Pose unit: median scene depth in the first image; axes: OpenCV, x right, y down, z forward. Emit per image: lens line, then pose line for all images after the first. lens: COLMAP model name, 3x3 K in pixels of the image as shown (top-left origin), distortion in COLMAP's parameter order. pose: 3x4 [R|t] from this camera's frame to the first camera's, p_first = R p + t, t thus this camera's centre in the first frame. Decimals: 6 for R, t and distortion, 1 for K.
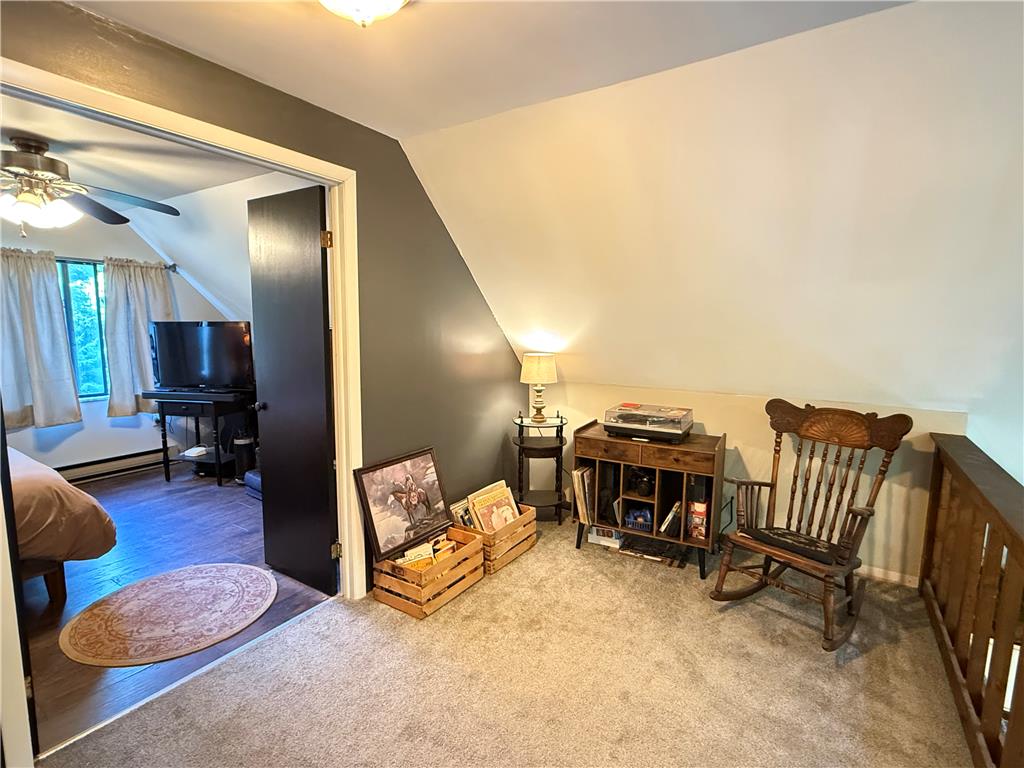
lens RADIAL K [[494.7, 0, 510.9], [0, 494.7, 383.9], [0, 0, 1]] dist [-0.002669, 0.000316]
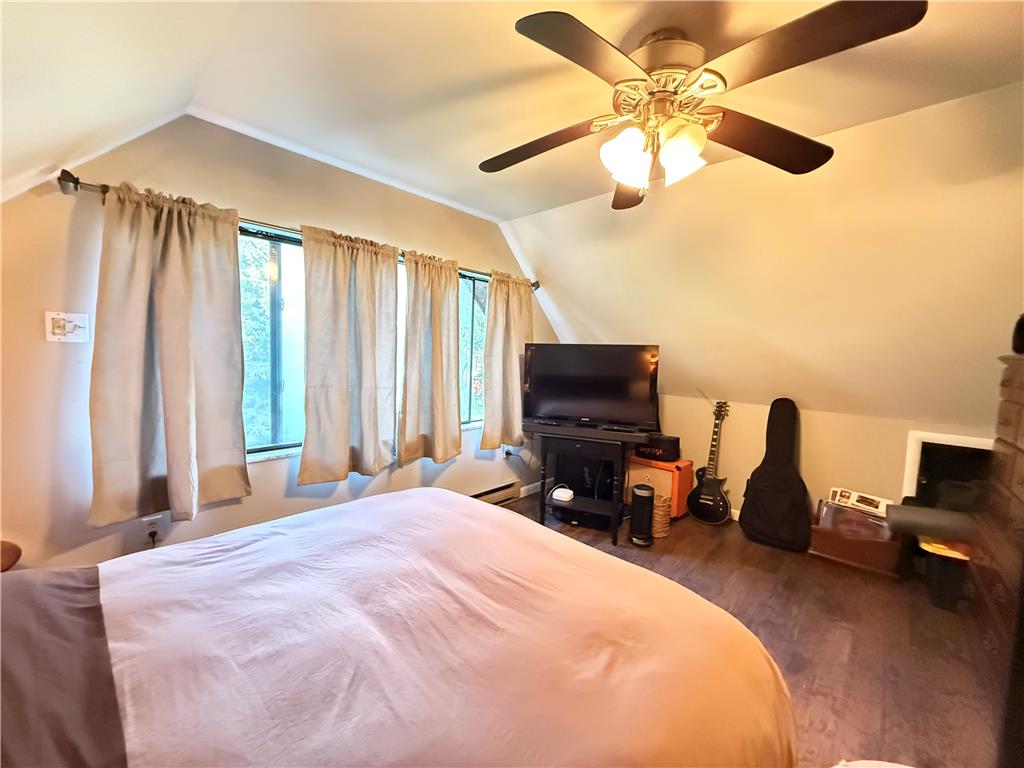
lens RADIAL K [[409.1, 0, 508.5], [0, 409.1, 382.6], [0, 0, 1]] dist [-0.001248, 0.000269]
pose [[0.980651, 0.037959, -0.192050, -0.619824], [-0.048714, 0.997480, -0.051590, -0.016597], [0.189608, 0.059947, 0.980028, 0.280884]]
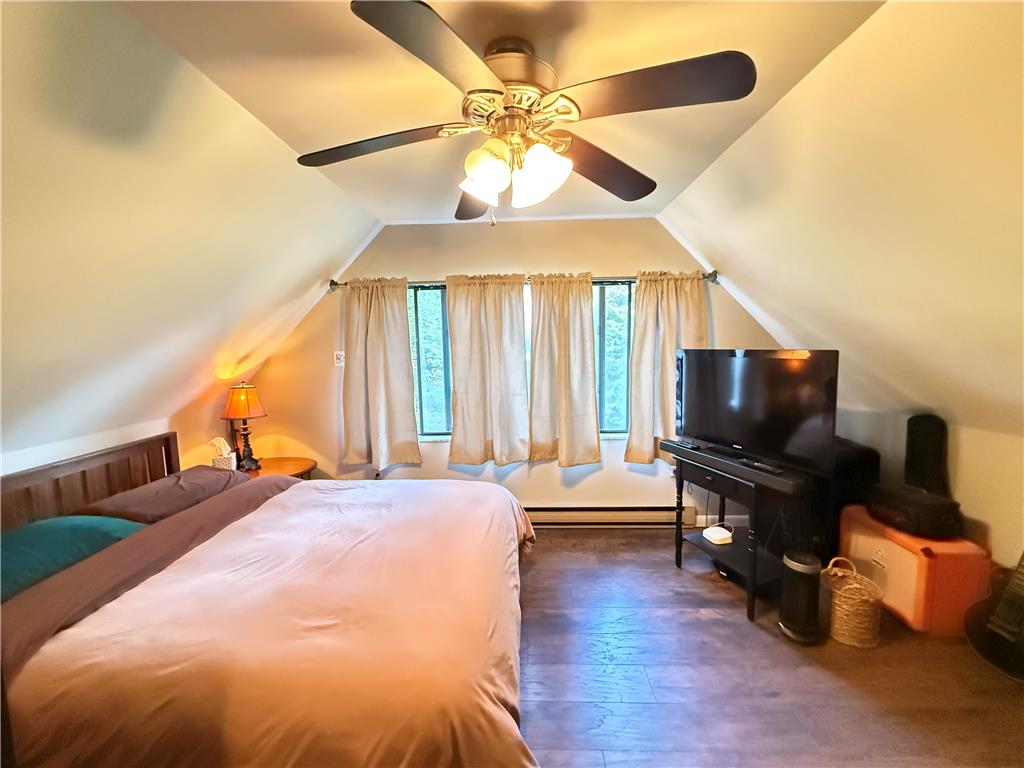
lens RADIAL K [[409.1, 0, 508.2], [0, 409.1, 381.4], [0, 0, 1]] dist [-0.001248, 0.000269]
pose [[0.506488, 0.070960, -0.859322, -0.316578], [-0.084452, 0.995899, 0.032462, -0.074620], [0.858102, 0.056130, 0.510403, 0.454205]]
